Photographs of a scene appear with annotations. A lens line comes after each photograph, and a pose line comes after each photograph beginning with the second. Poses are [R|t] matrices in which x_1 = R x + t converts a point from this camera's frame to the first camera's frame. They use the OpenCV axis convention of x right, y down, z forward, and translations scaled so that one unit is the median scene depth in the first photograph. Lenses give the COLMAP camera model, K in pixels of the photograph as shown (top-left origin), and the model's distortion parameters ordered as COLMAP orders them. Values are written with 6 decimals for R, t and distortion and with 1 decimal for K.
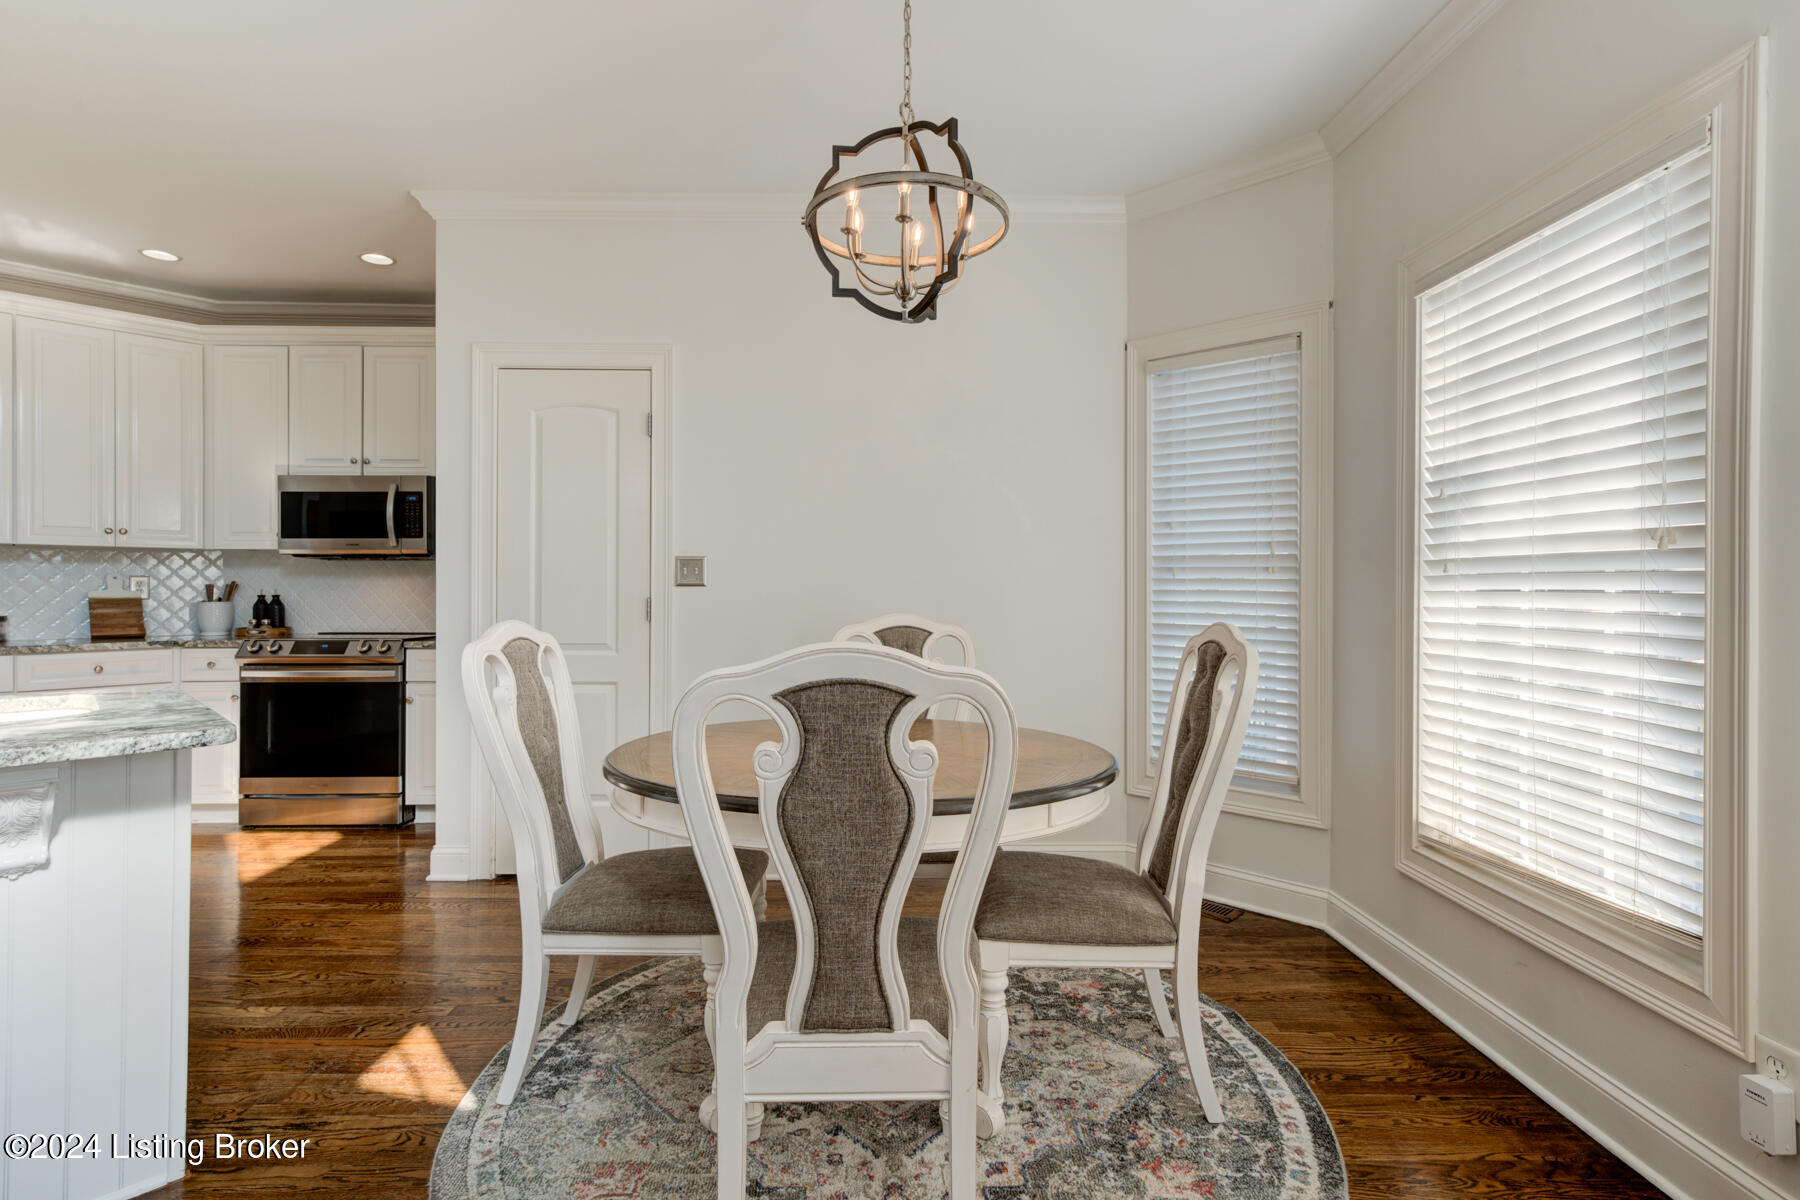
lens RADIAL K [[864.3, 0, 894.0], [0, 864.3, 593.3], [0, 0, 1]] dist [0.002459, 0.002295]
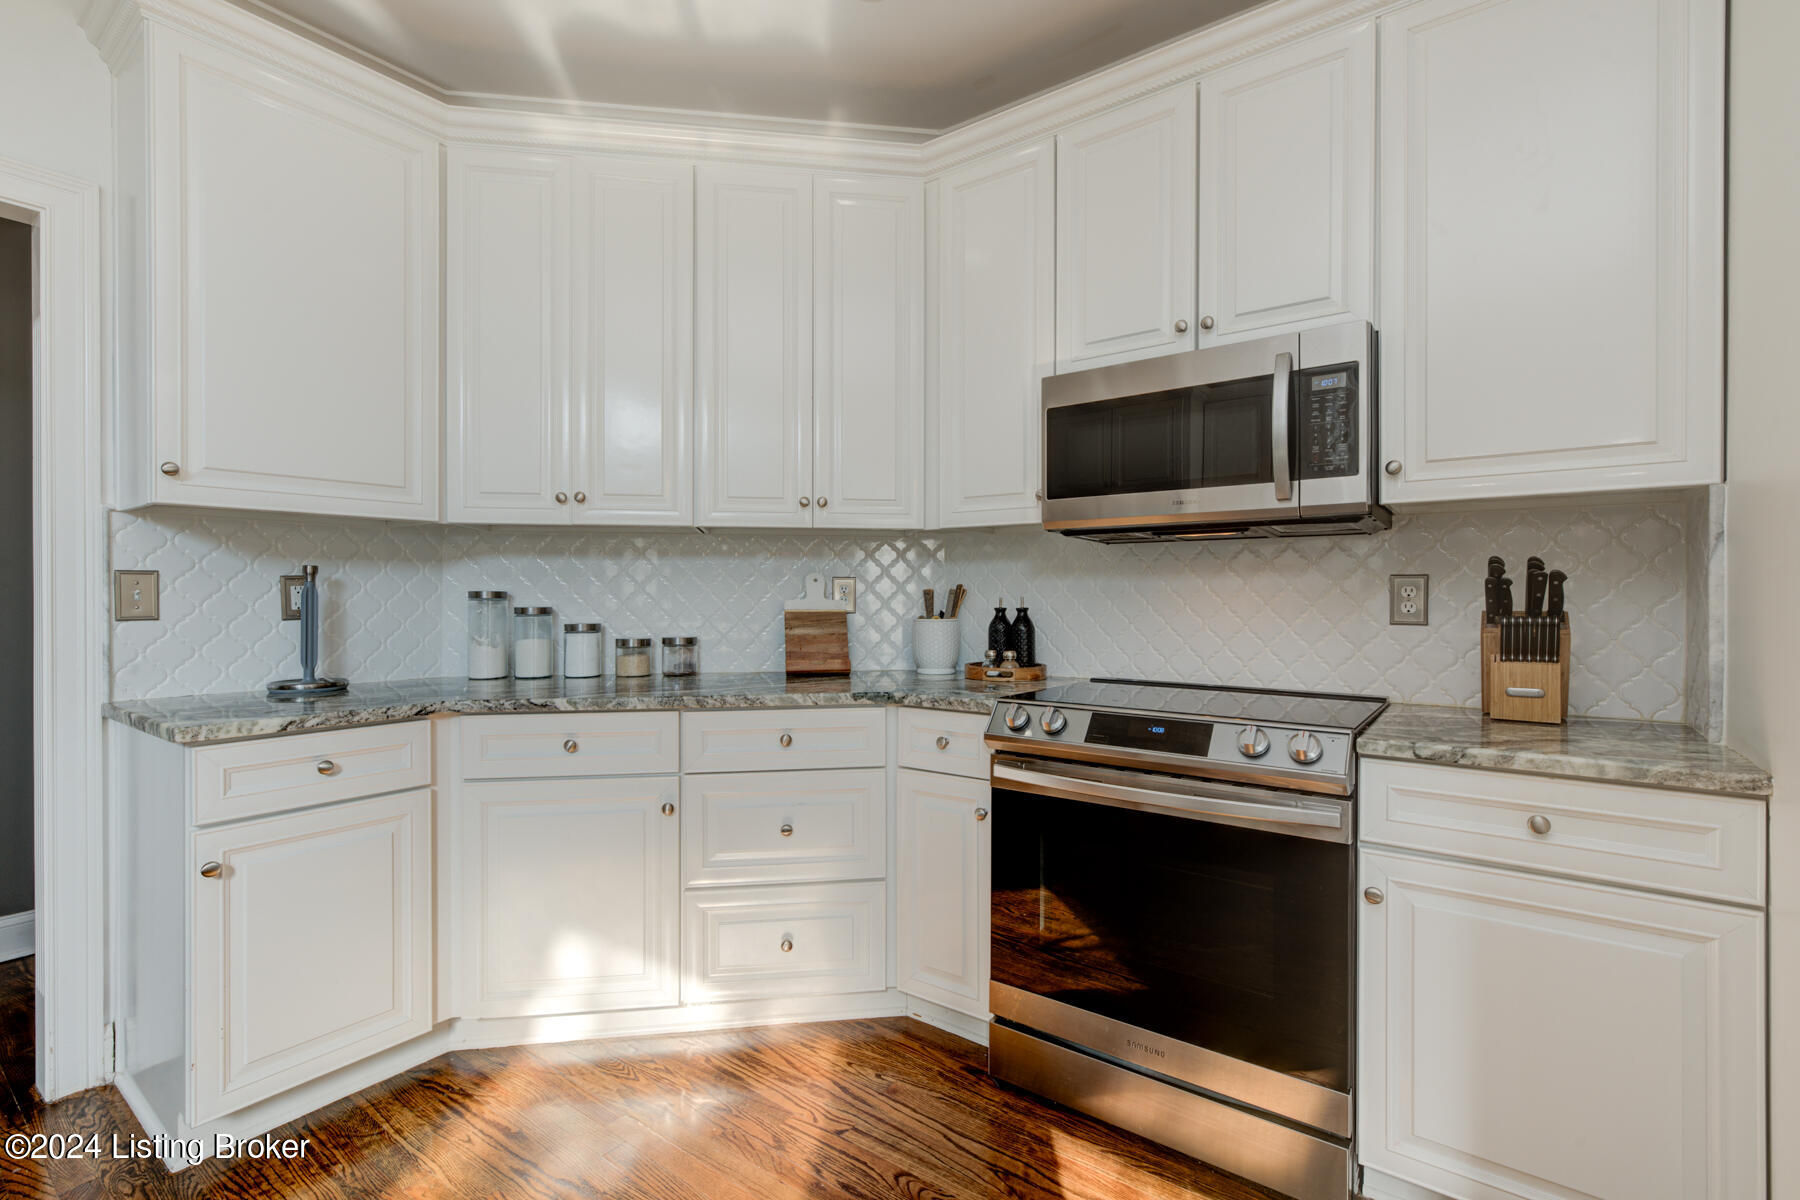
lens RADIAL K [[810.0, 0, 893.1], [0, 810.0, 598.9], [0, 0, 1]] dist [-0.002014, 0.001590]
pose [[0.784822, 0.003576, -0.619711, -0.463688], [-0.003076, 0.999994, 0.001876, -0.005013], [0.619714, 0.000434, 0.784828, 0.544461]]
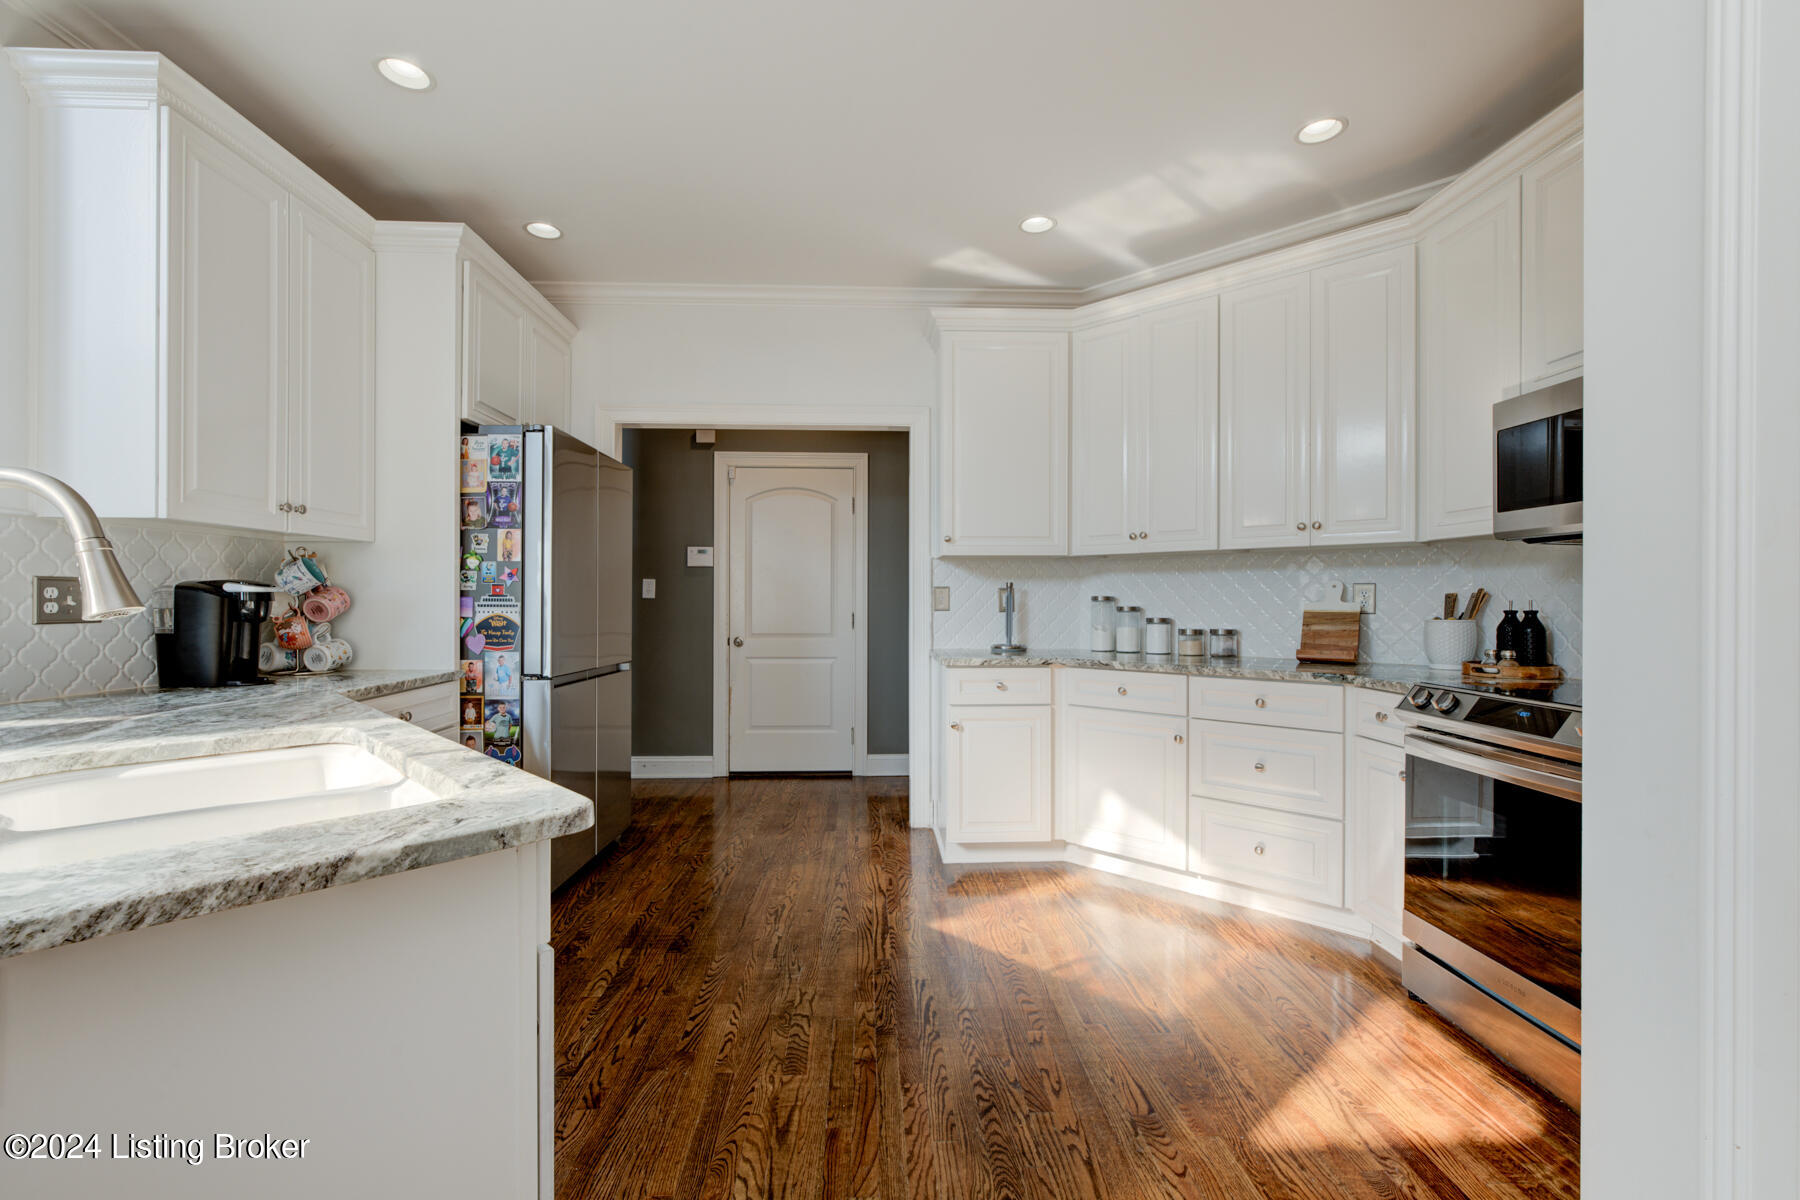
lens RADIAL K [[766.8, 0, 899.6], [0, 766.8, 604.1], [0, 0, 1]] dist [0.000123, -0.000065]
pose [[0.017222, 0.008018, -0.999820, -0.198288], [-0.003896, 0.999961, 0.007952, -0.005335], [0.999844, 0.003759, 0.017252, 0.572128]]
